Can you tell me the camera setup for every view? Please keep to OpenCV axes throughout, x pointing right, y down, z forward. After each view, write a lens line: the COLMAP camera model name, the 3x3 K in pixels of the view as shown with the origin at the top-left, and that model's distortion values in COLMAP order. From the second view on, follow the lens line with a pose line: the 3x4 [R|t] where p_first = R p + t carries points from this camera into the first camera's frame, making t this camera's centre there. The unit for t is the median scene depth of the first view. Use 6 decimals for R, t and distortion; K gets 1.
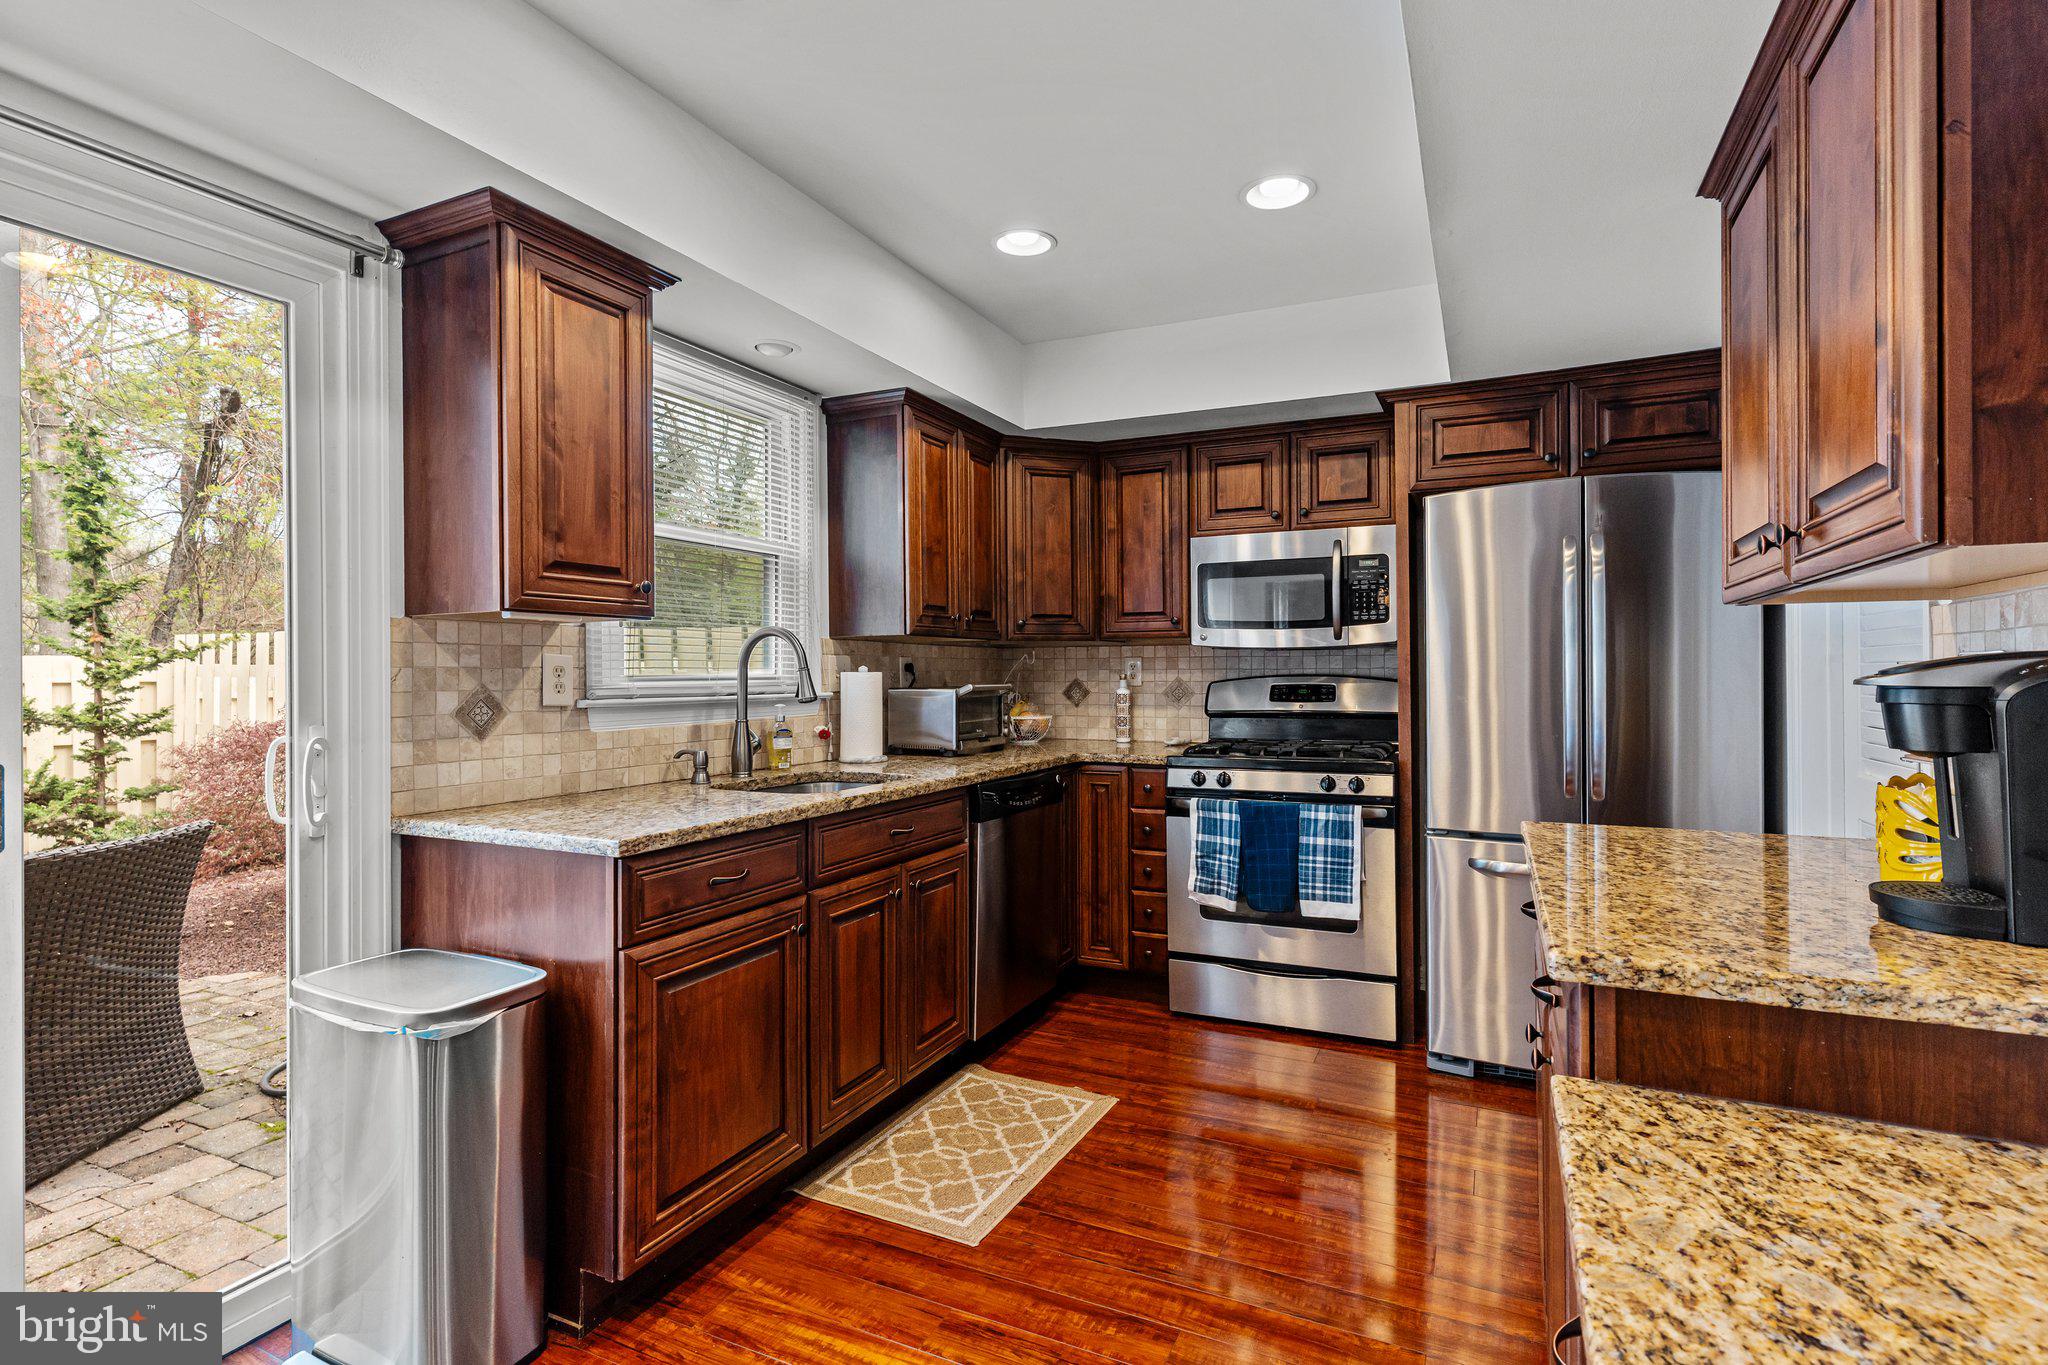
lens RADIAL K [[971.6, 0, 1024.0], [0, 971.6, 682.5], [0, 0, 1]] dist [0.000088, -0.000094]
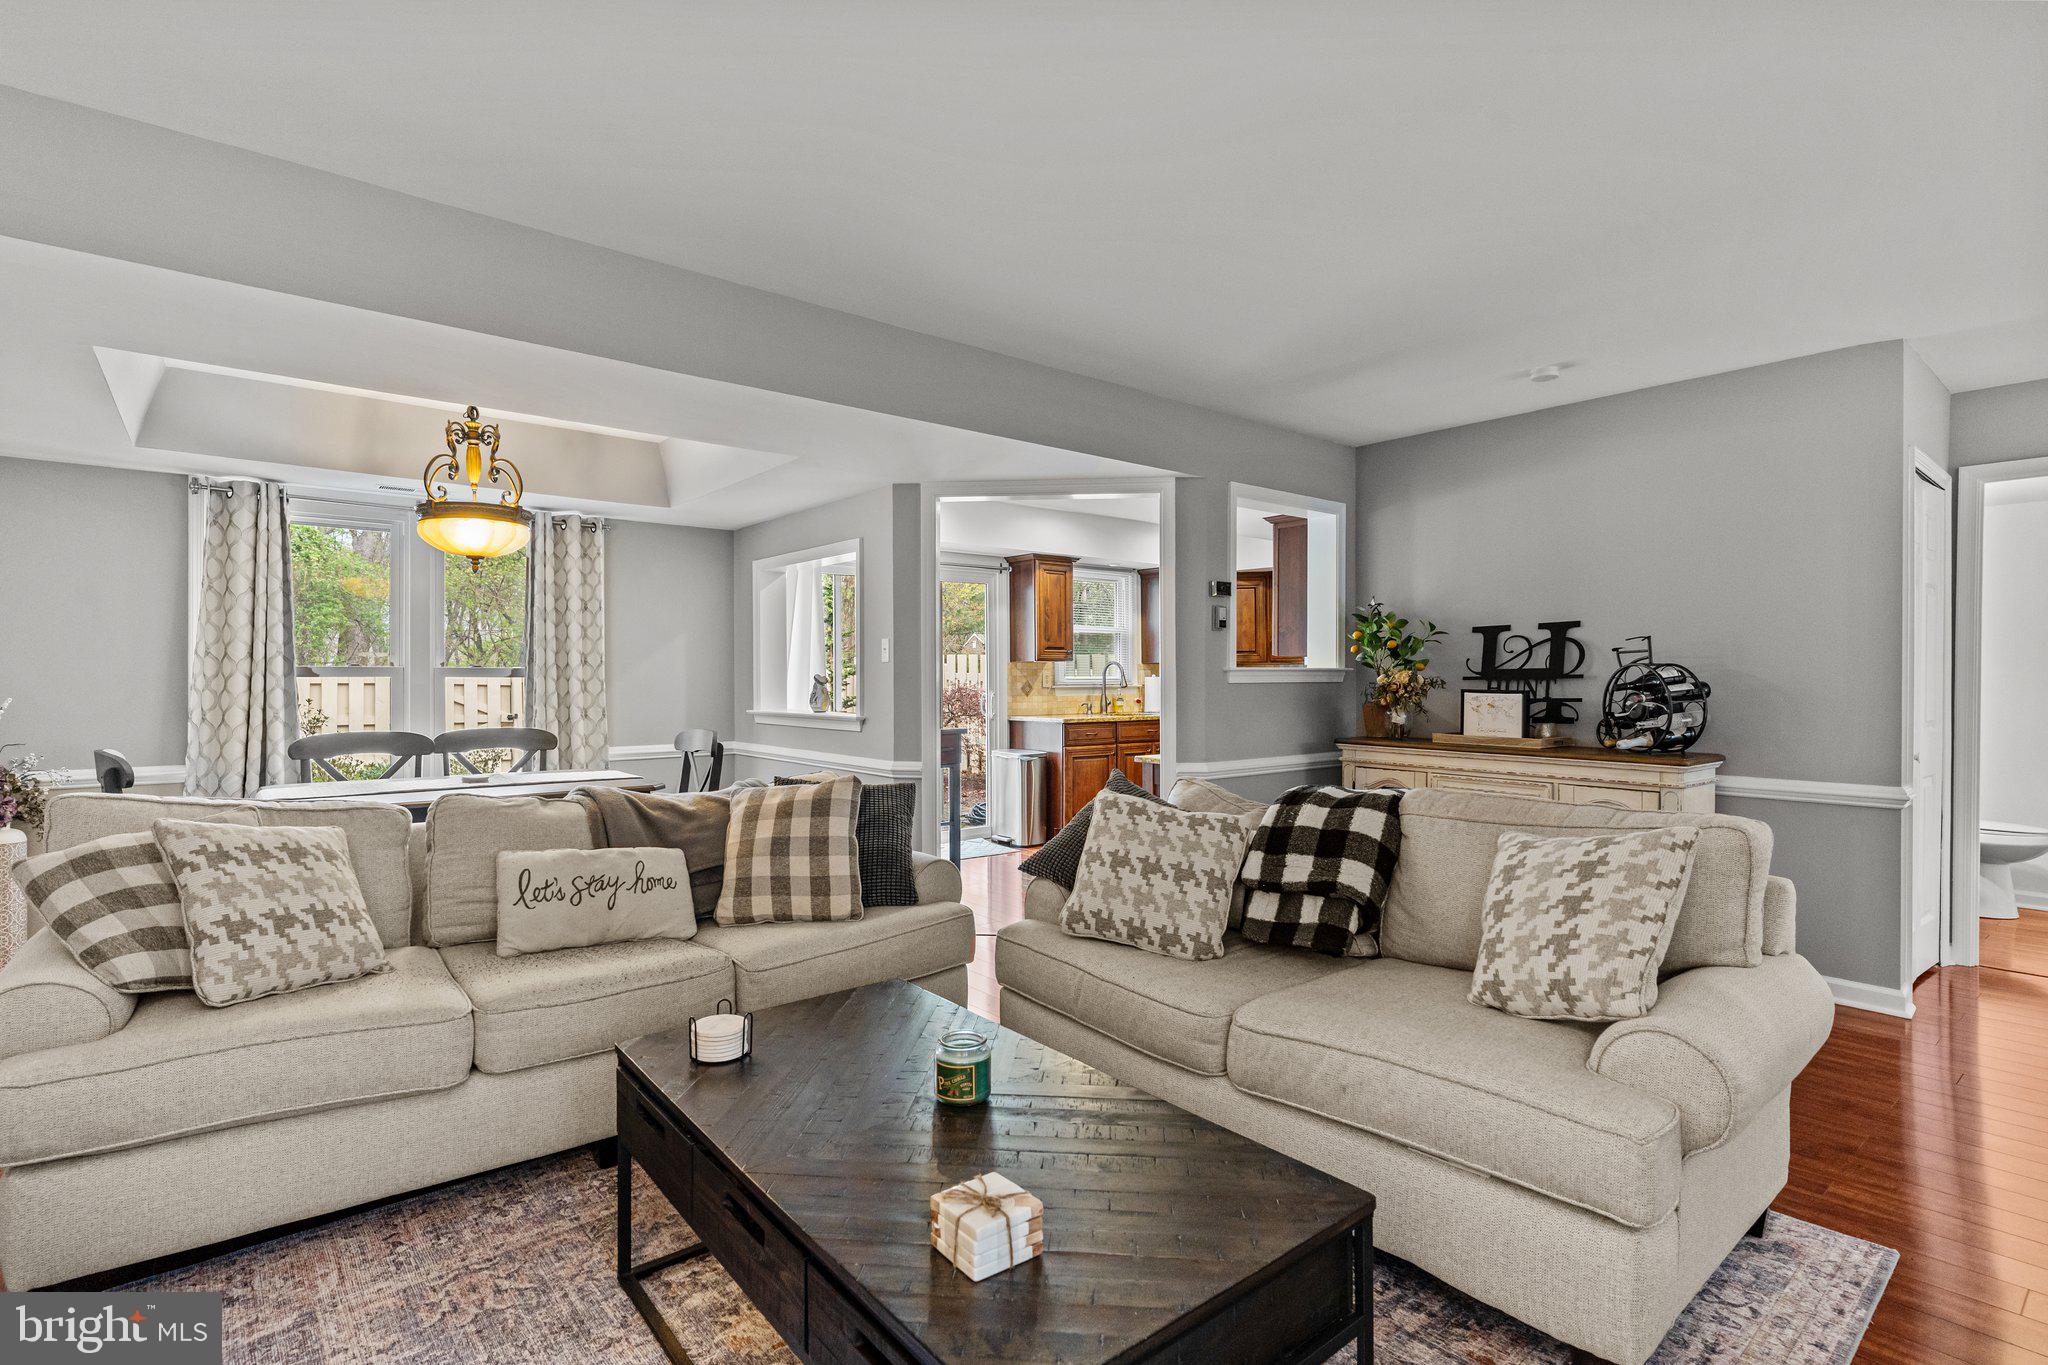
lens RADIAL K [[966.9, 0, 1024.0], [0, 966.9, 682.5], [0, 0, 1]] dist [0.000999, 0.000751]
pose [[0.906778, 0.005005, -0.421580, 0.580645], [-0.006119, 0.999980, -0.001288, 0.008939], [0.421565, 0.003748, 0.906791, -1.397467]]
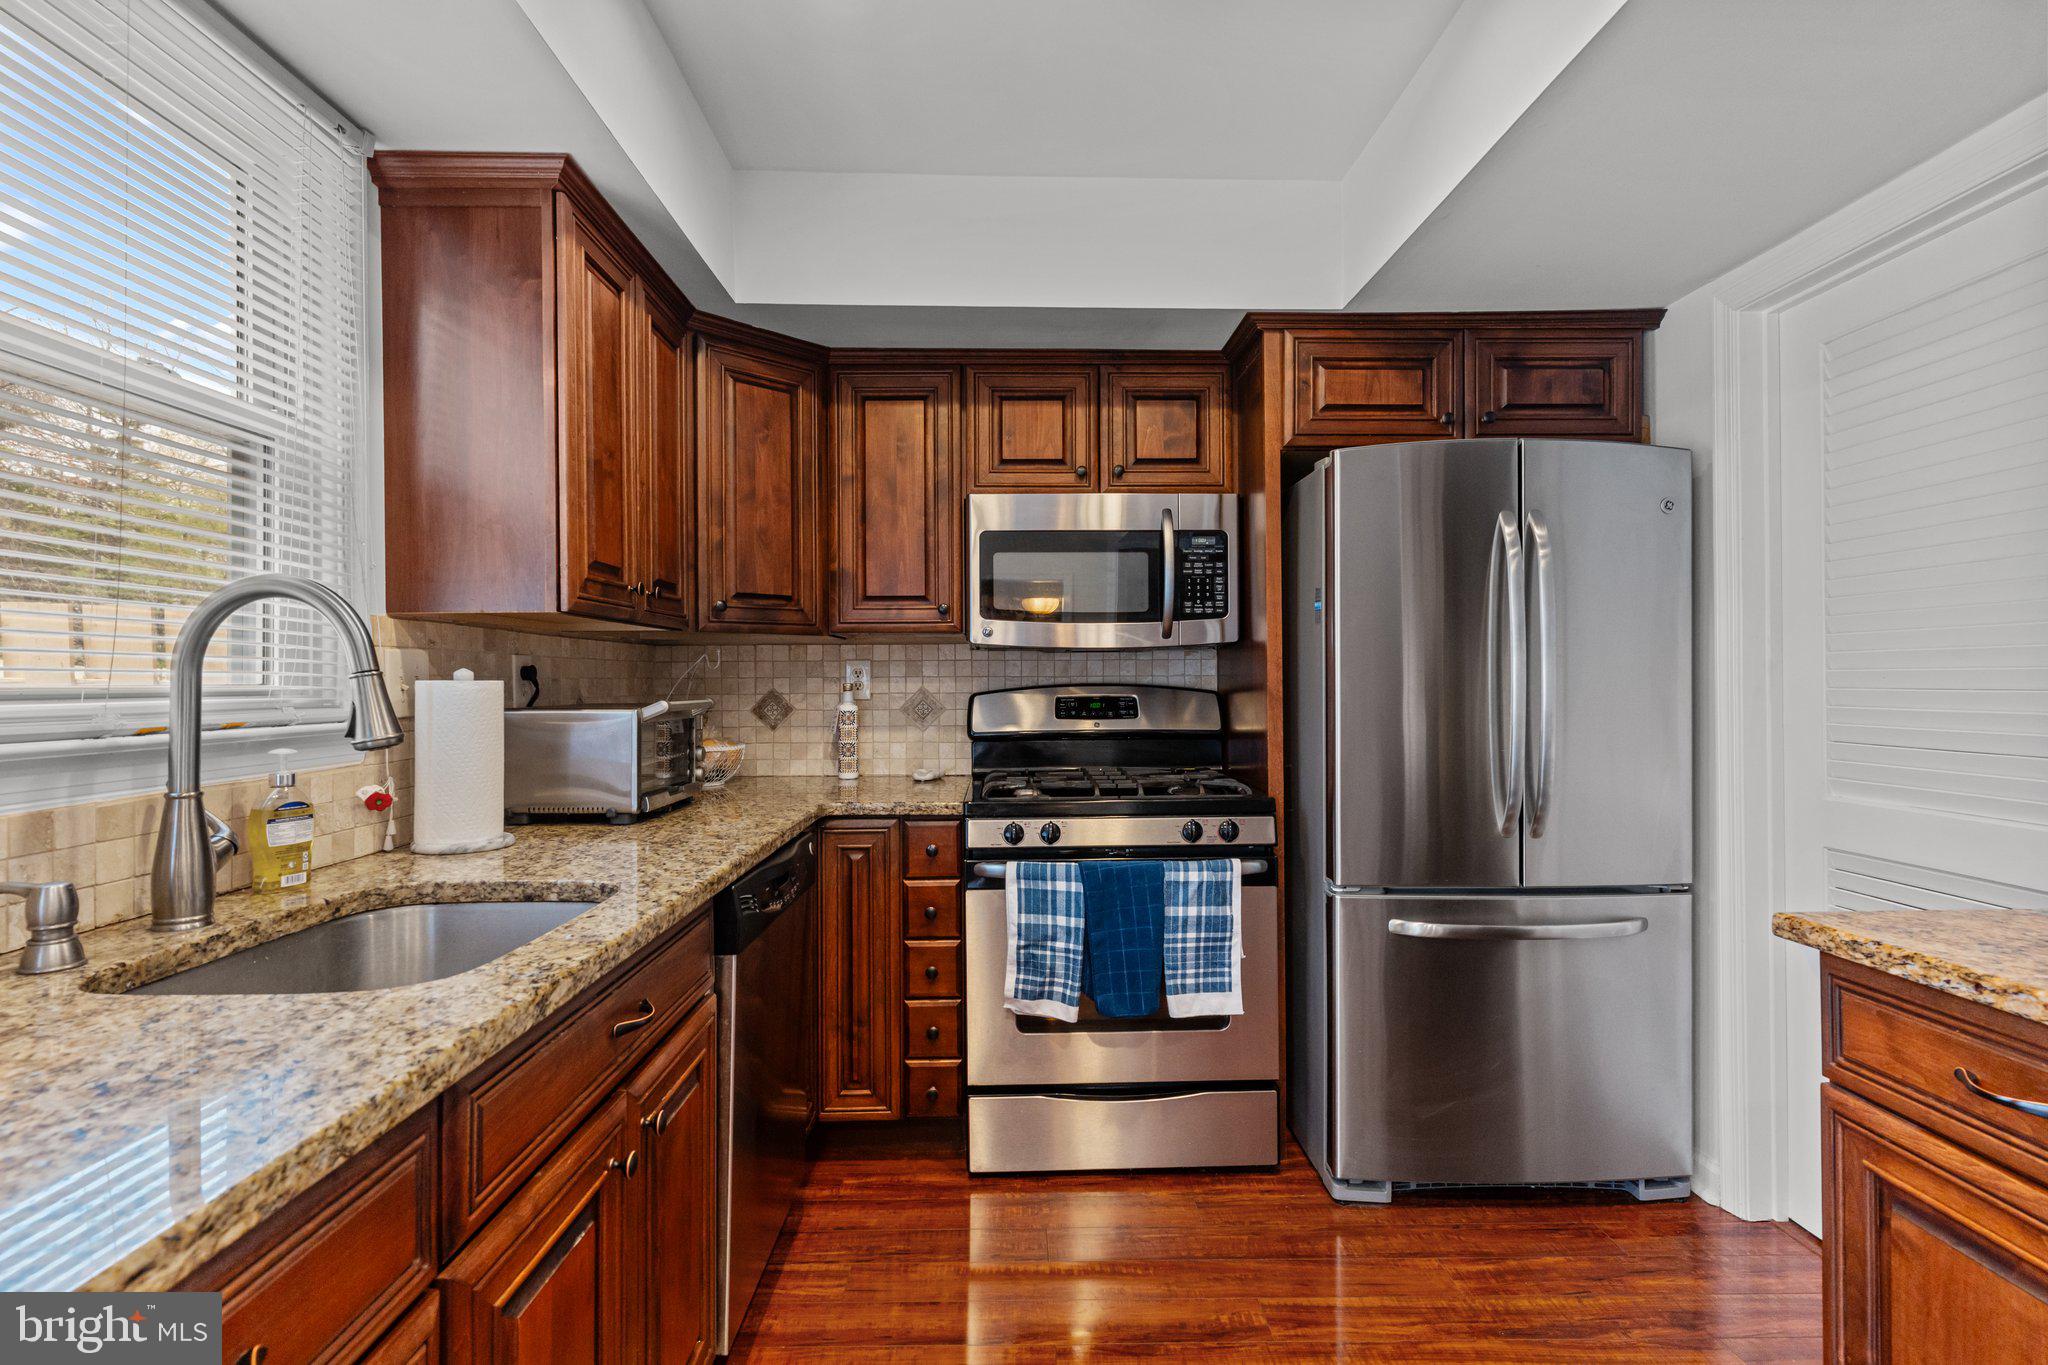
lens RADIAL K [[966.9, 0, 1024.0], [0, 966.9, 682.5], [0, 0, 1]] dist [0.000999, 0.000751]
pose [[0.895099, -0.000927, 0.445867, -0.125099], [0.005055, 0.999955, -0.008070, -0.003604], [-0.445839, 0.009477, 0.895063, 0.380442]]
